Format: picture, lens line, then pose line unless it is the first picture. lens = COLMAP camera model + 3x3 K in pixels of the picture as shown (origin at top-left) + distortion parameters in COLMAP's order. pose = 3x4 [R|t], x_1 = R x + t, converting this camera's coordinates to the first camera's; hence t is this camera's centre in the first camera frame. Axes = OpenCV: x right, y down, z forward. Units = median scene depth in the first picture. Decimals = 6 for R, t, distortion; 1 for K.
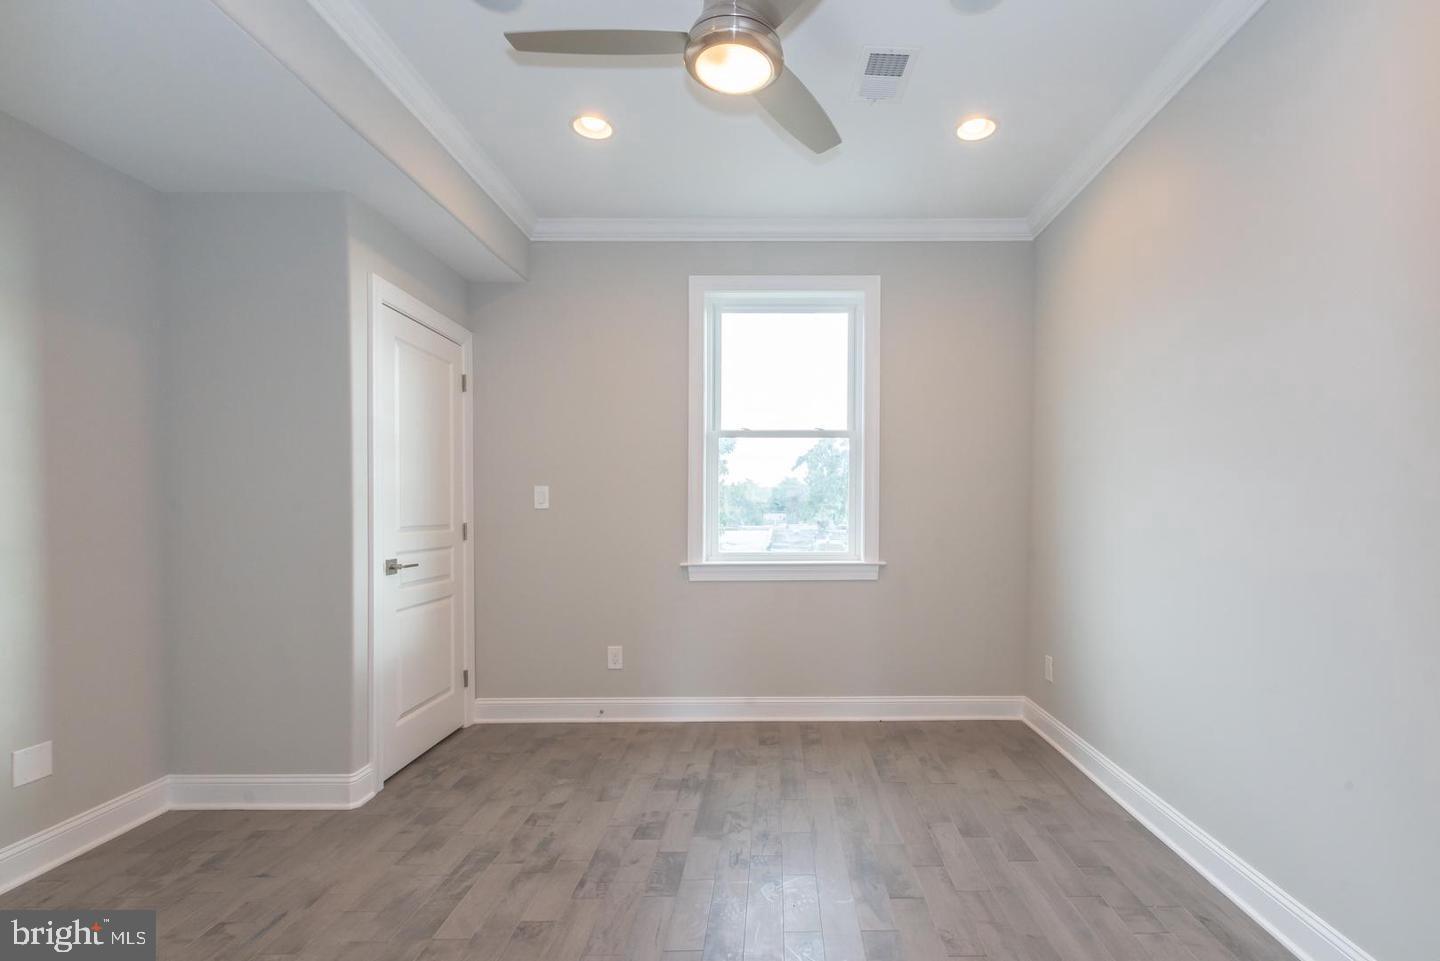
lens RADIAL K [[636.8, 0, 720.1], [0, 636.8, 474.4], [0, 0, 1]] dist [0.000638, 0.000443]
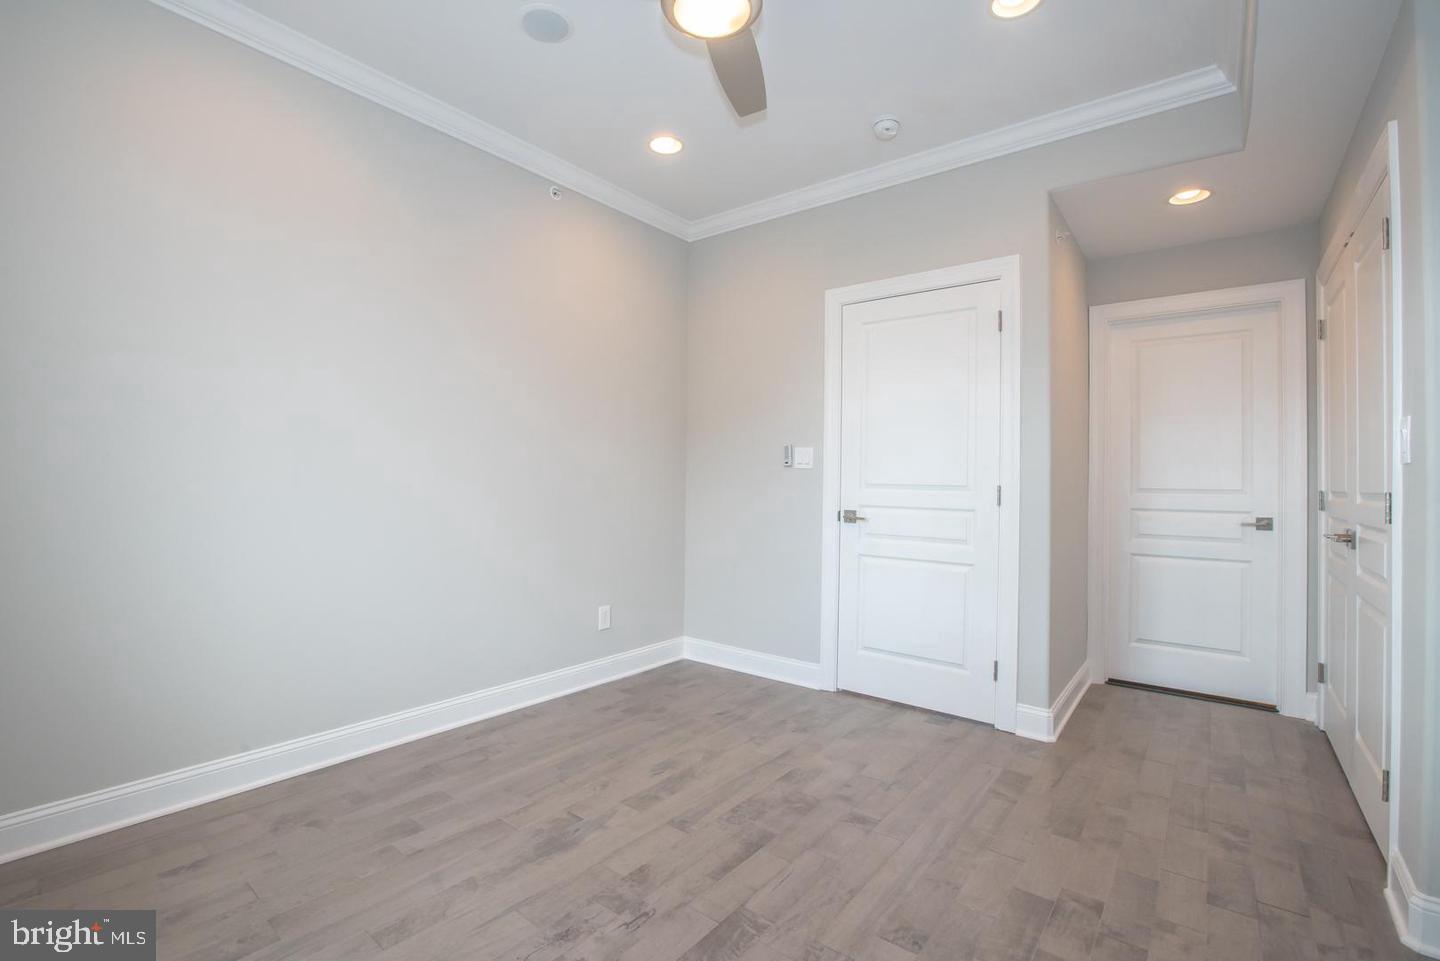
lens RADIAL K [[636.8, 0, 720.1], [0, 636.8, 474.4], [0, 0, 1]] dist [0.000638, 0.000443]
pose [[-0.821962, -0.004451, 0.569525, -0.514506], [-0.045960, 0.997227, -0.058537, 0.115125], [-0.567685, -0.074290, -0.819887, 1.688356]]
